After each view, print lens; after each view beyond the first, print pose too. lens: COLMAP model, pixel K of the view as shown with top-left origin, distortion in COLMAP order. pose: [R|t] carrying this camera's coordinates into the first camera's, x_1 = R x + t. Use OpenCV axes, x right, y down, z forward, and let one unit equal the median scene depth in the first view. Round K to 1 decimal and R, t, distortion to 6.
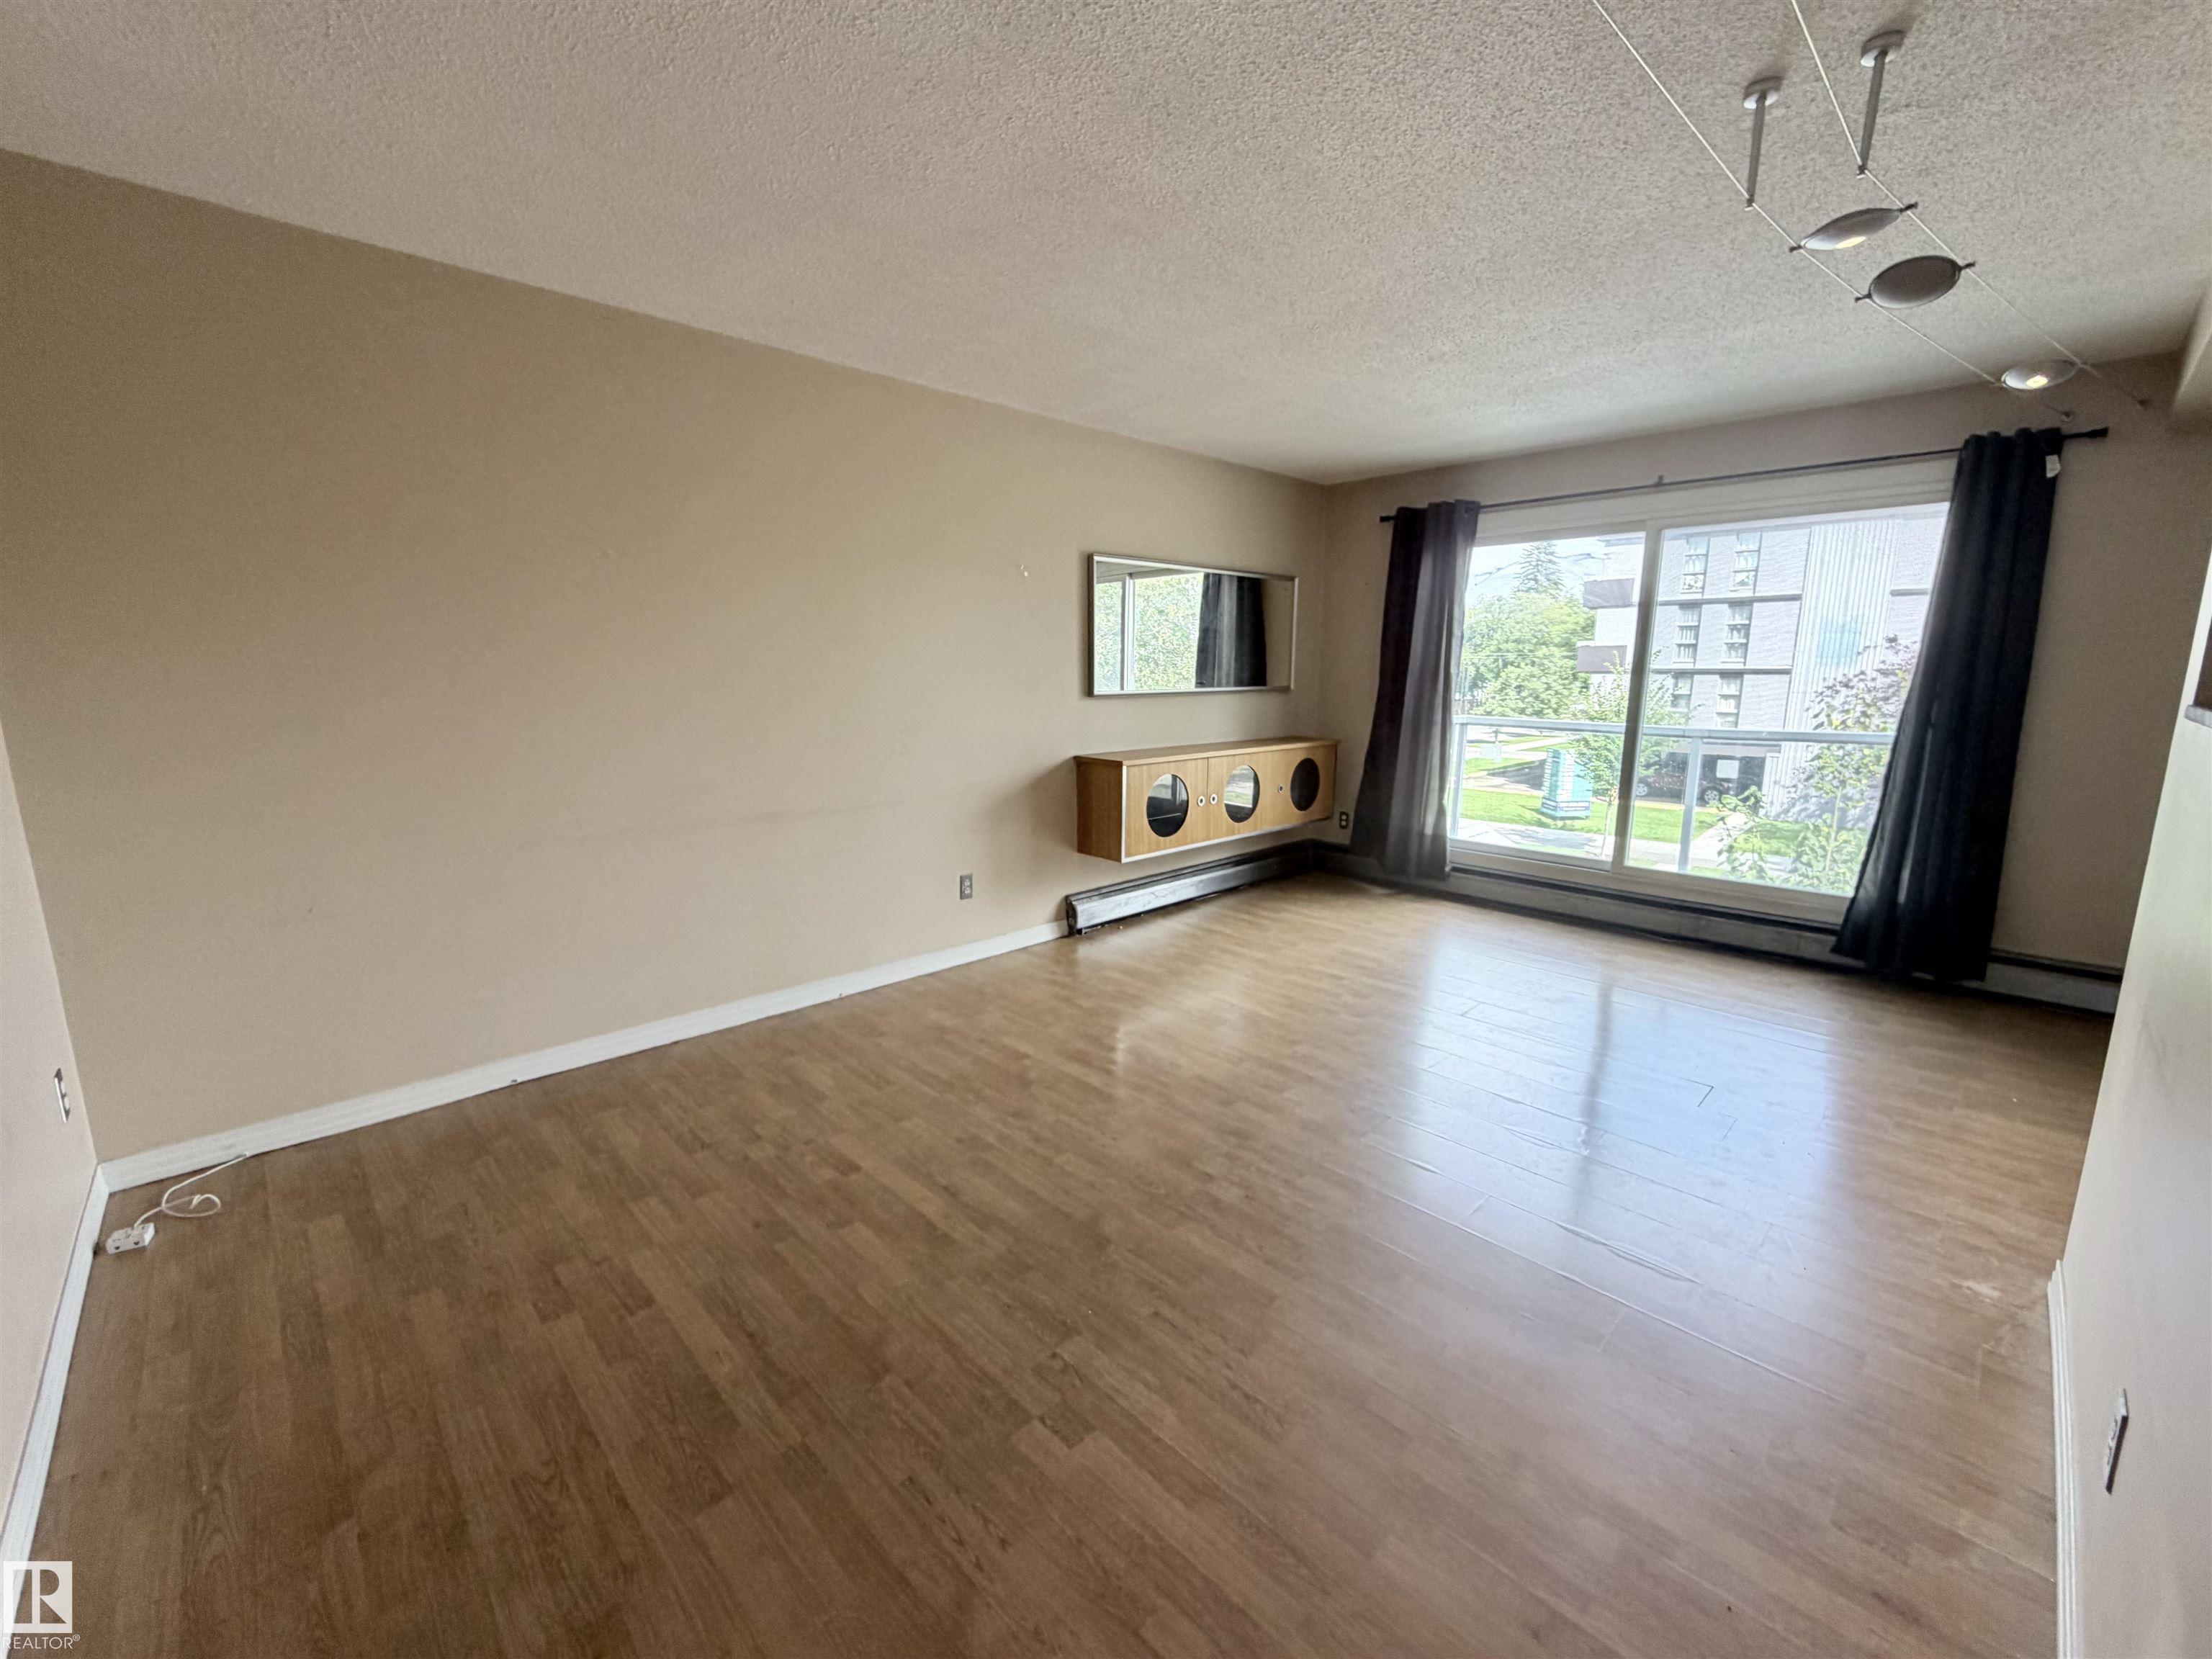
lens RADIAL K [[891.7, 0, 1103.9], [0, 891.7, 832.4], [0, 0, 1]] dist [-0.002522, 0.000055]
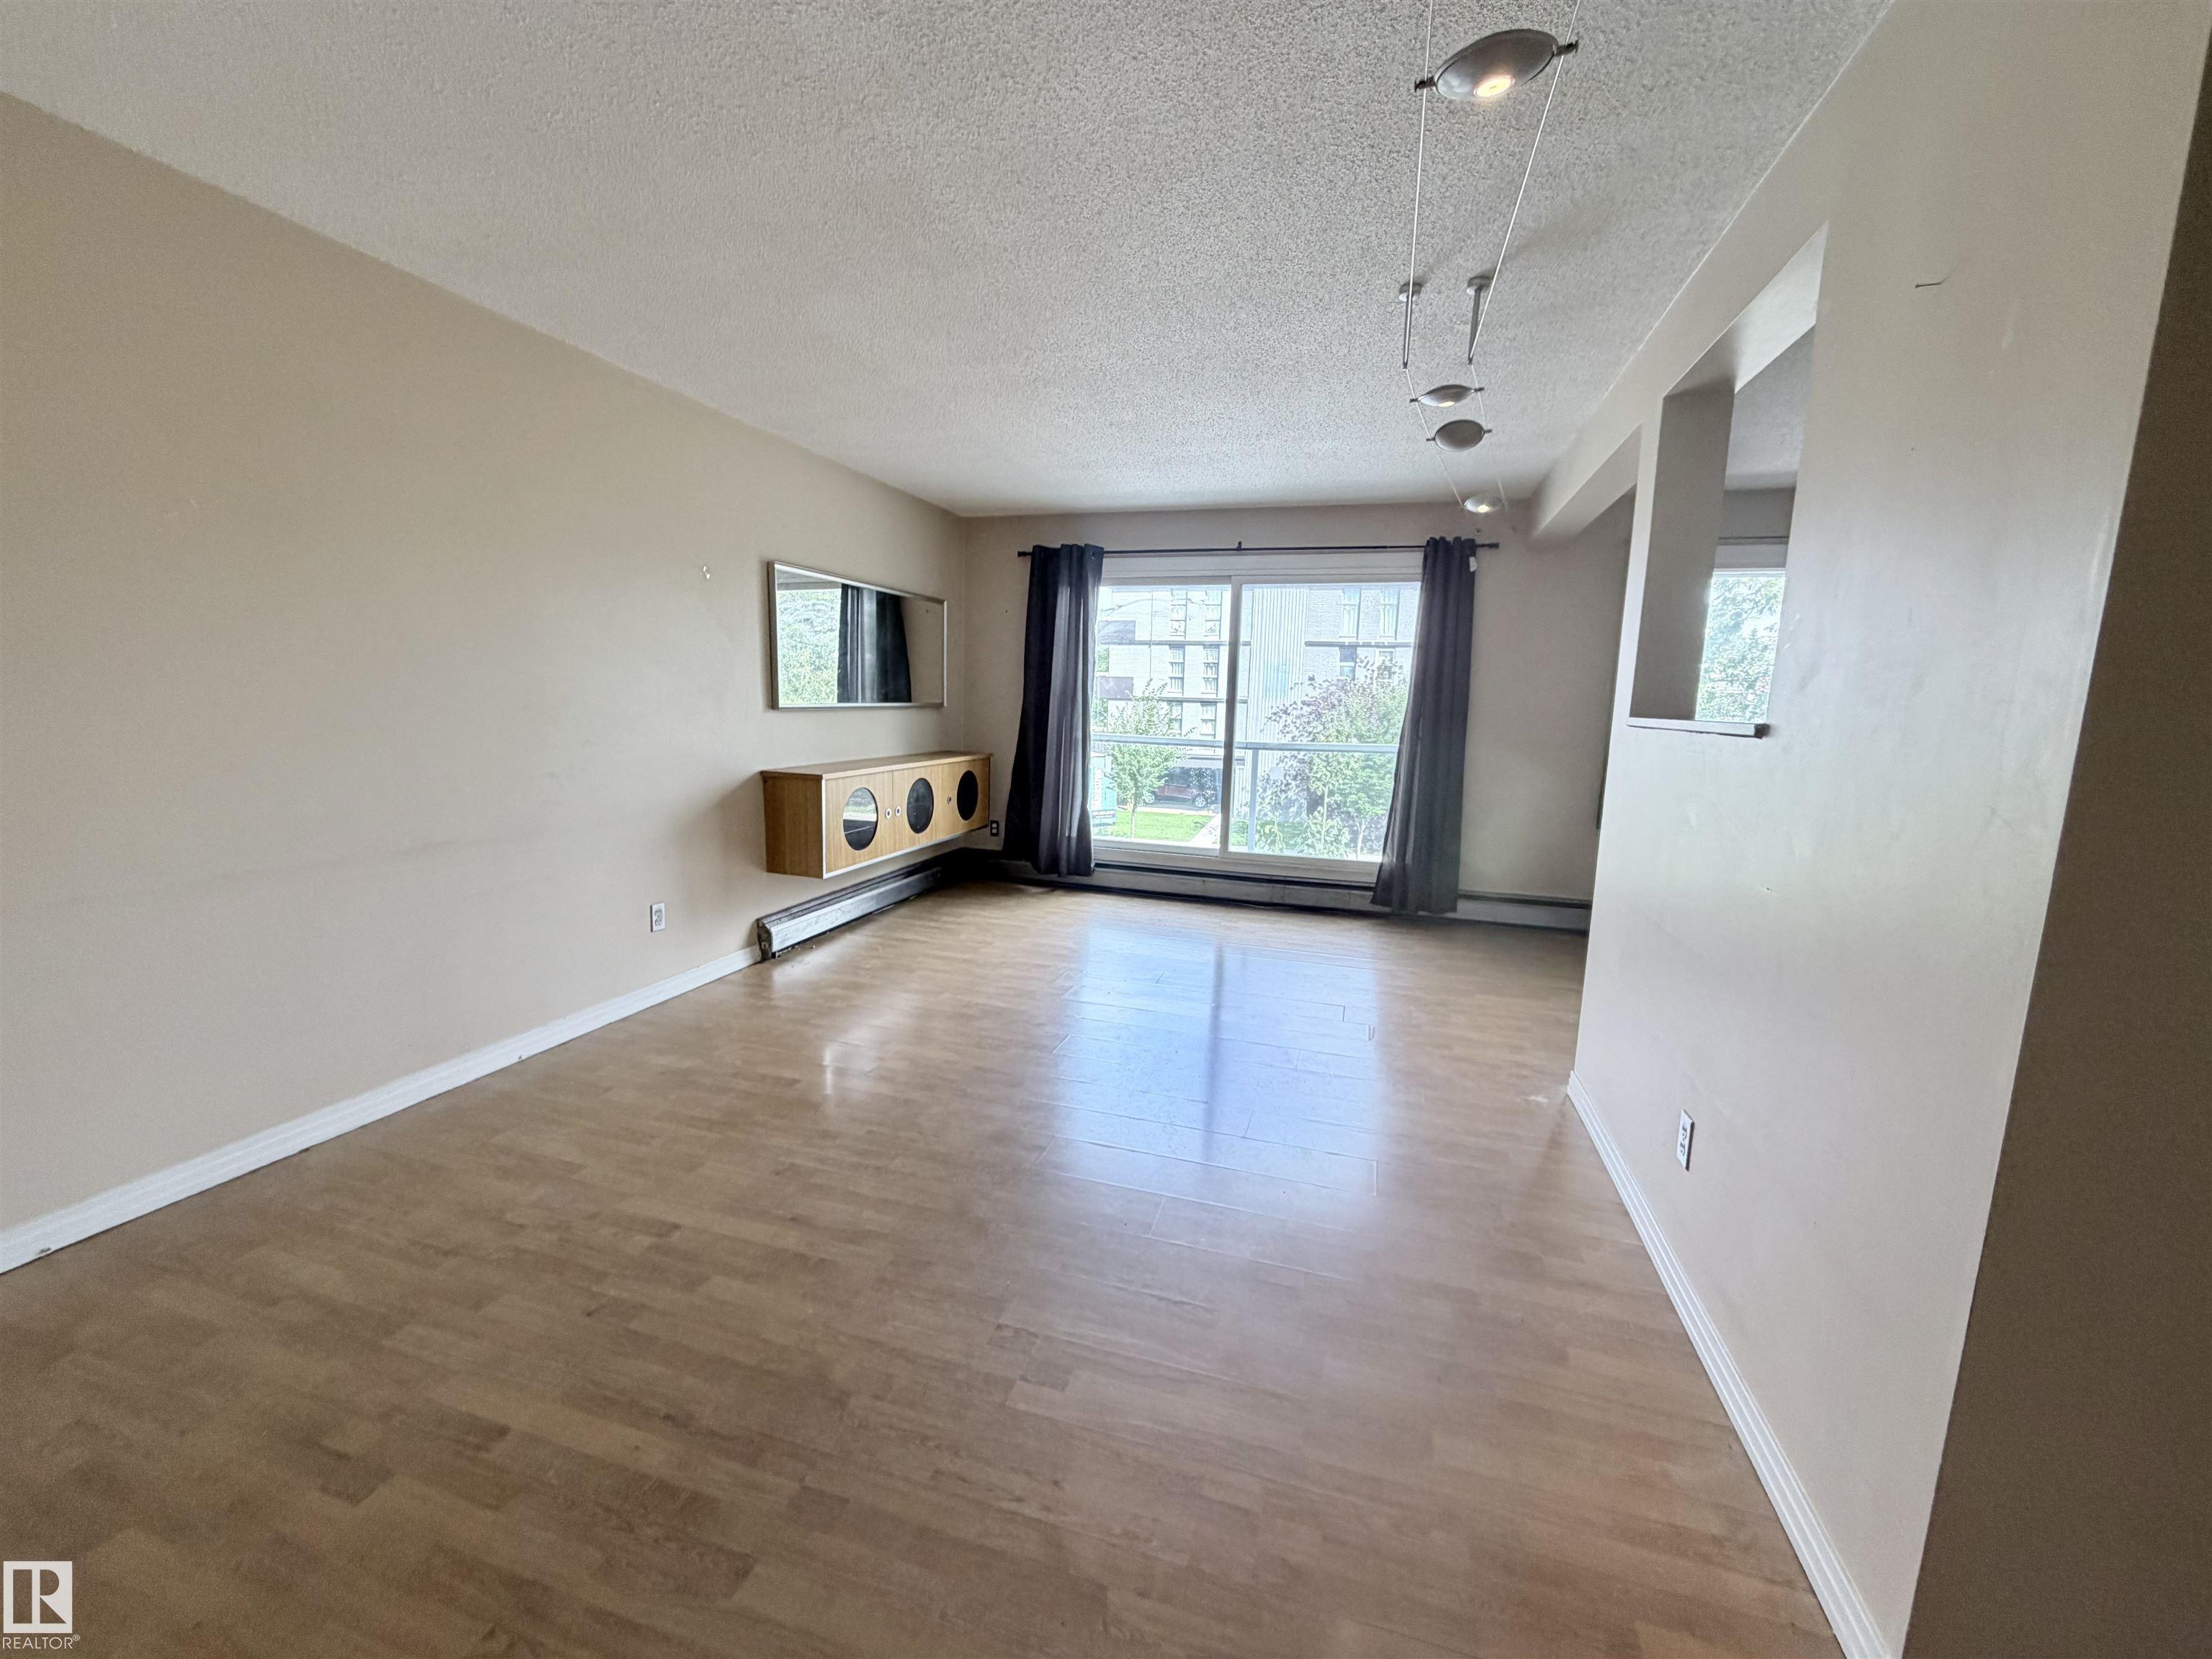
lens RADIAL K [[879.4, 0, 1097.8], [0, 879.4, 832.3], [0, 0, 1]] dist [0.000390, 0.000030]
pose [[0.879355, -0.051897, 0.473330, -0.179080], [0.062331, 0.998035, -0.006371, 0.008544], [-0.472069, 0.035106, 0.880862, 0.005189]]
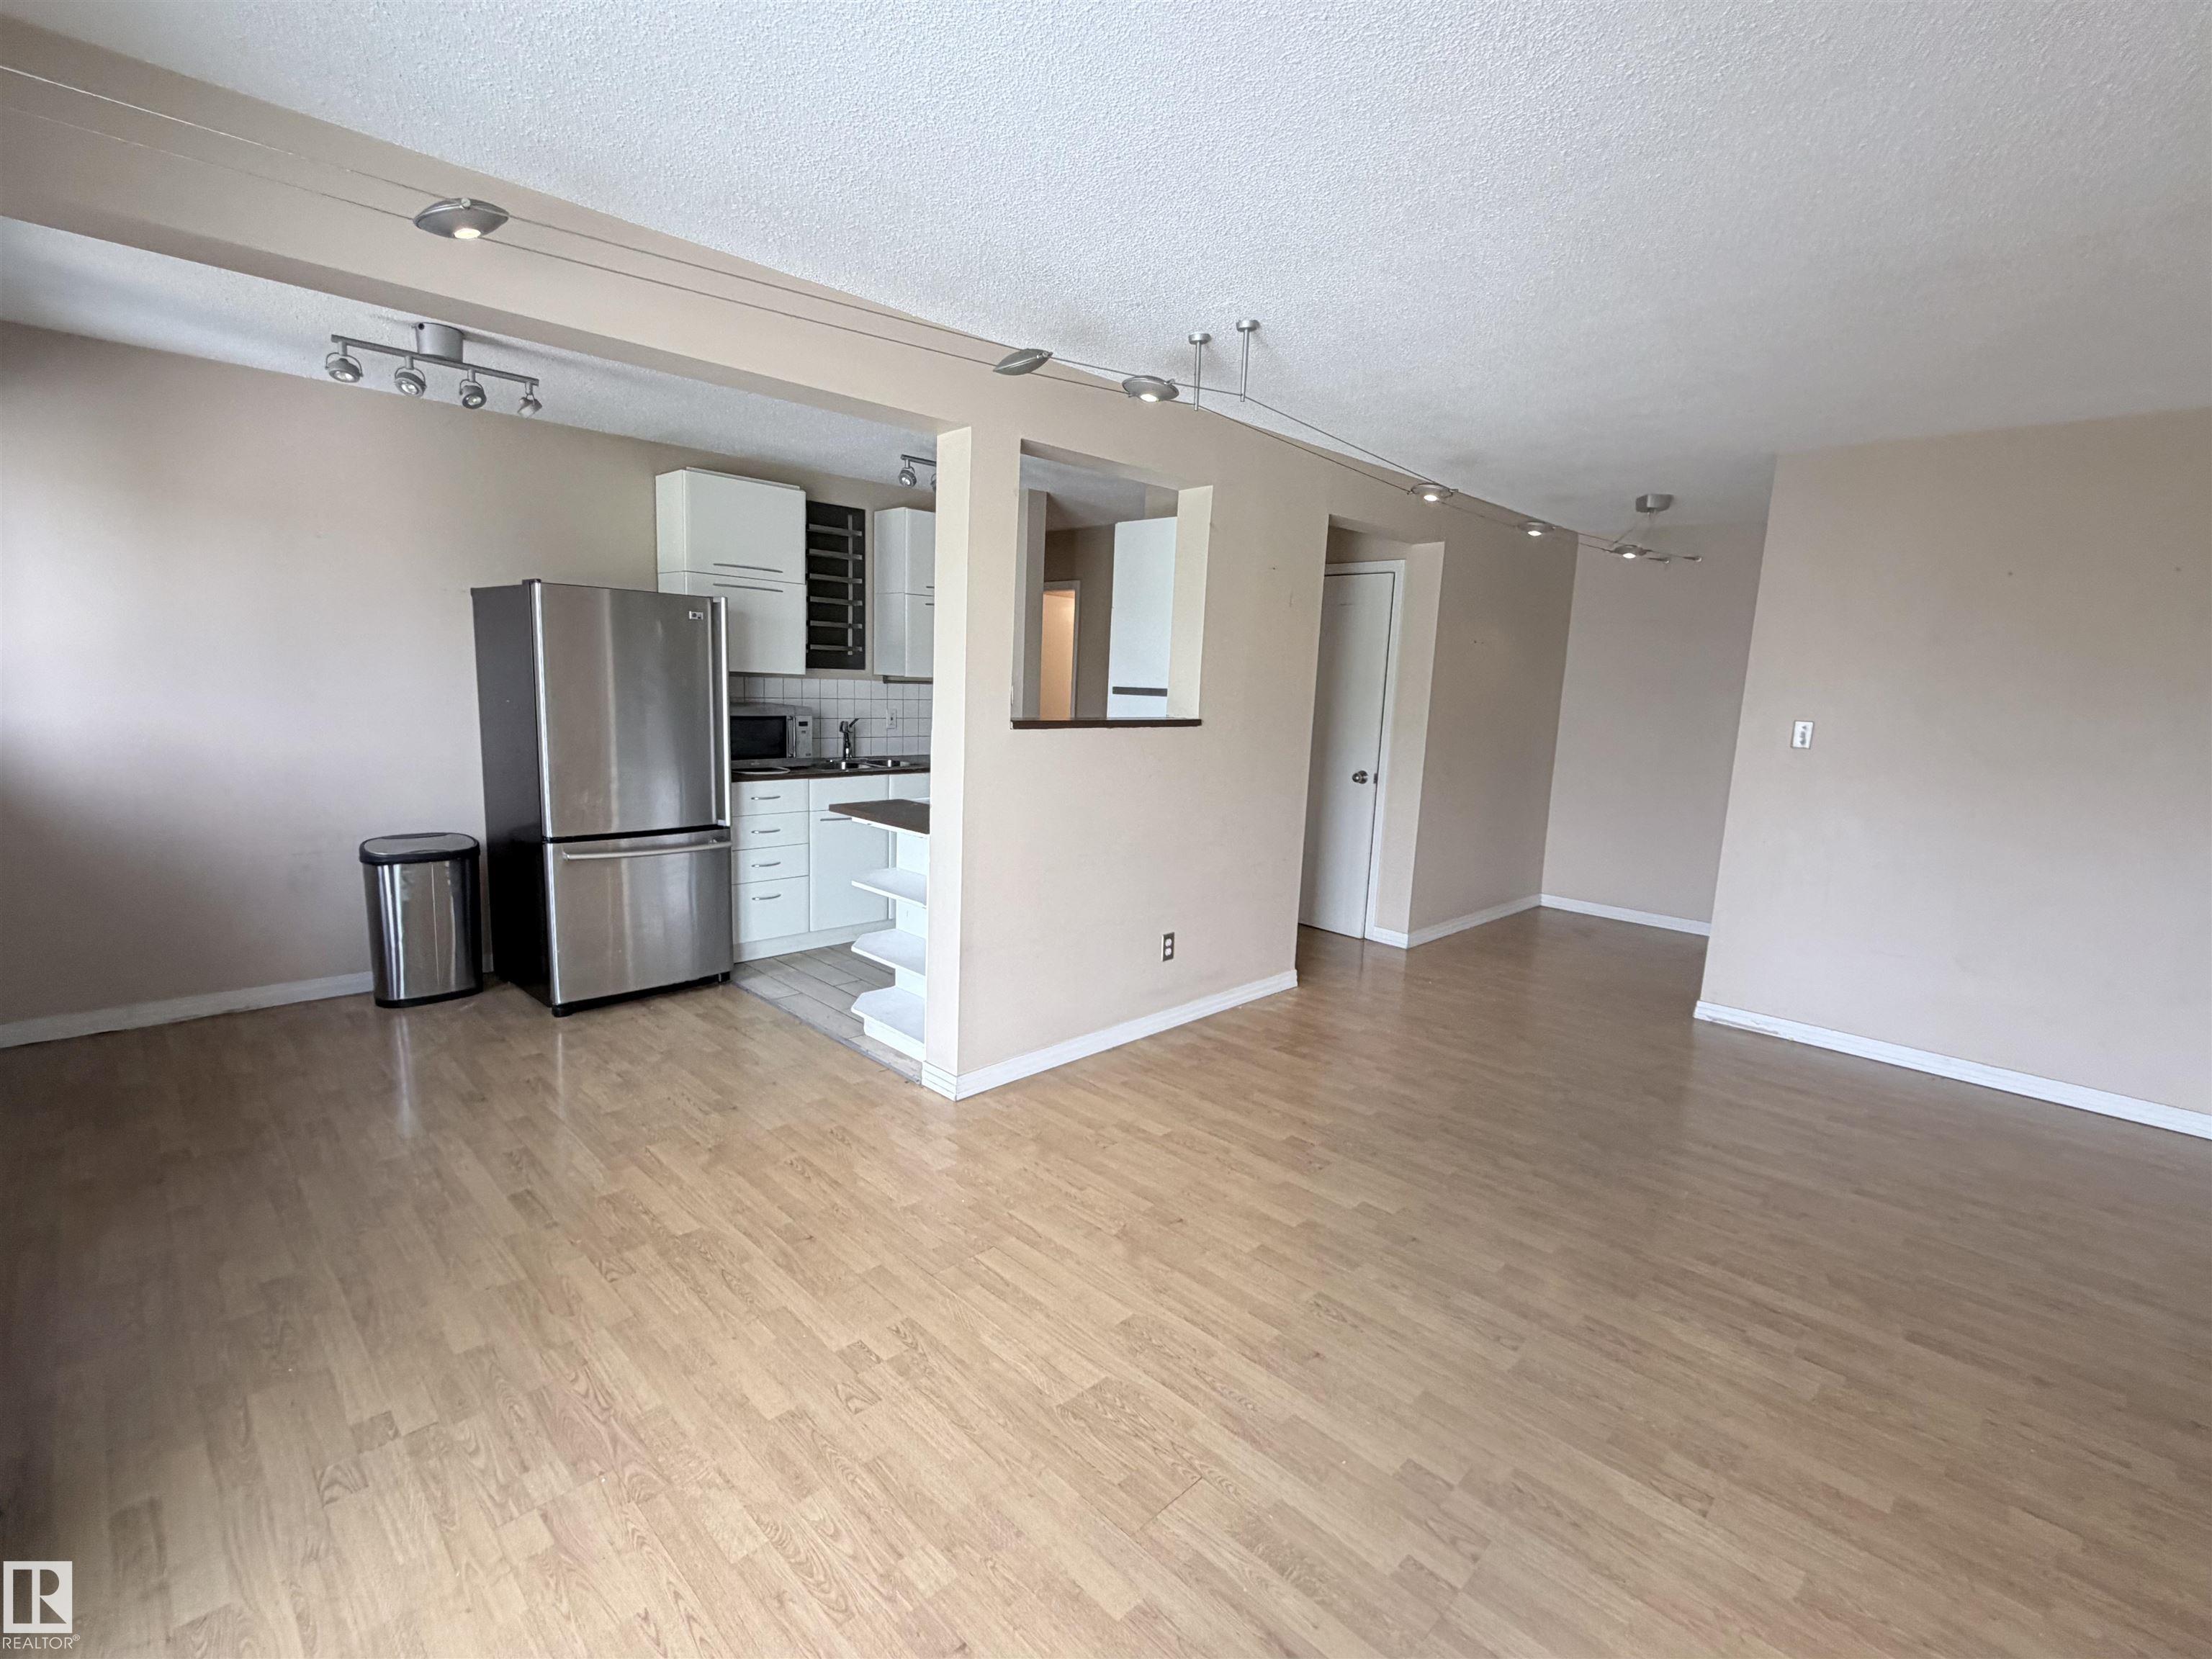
lens RADIAL K [[1008.2, 0, 1102.6], [0, 1008.2, 836.9], [0, 0, 1]] dist [-0.001204, 0.000588]
pose [[-0.999123, -0.038059, -0.017455, 0.412702], [-0.041705, 0.941623, 0.334077, -0.246398], [0.003722, 0.334512, -0.942384, 1.203948]]
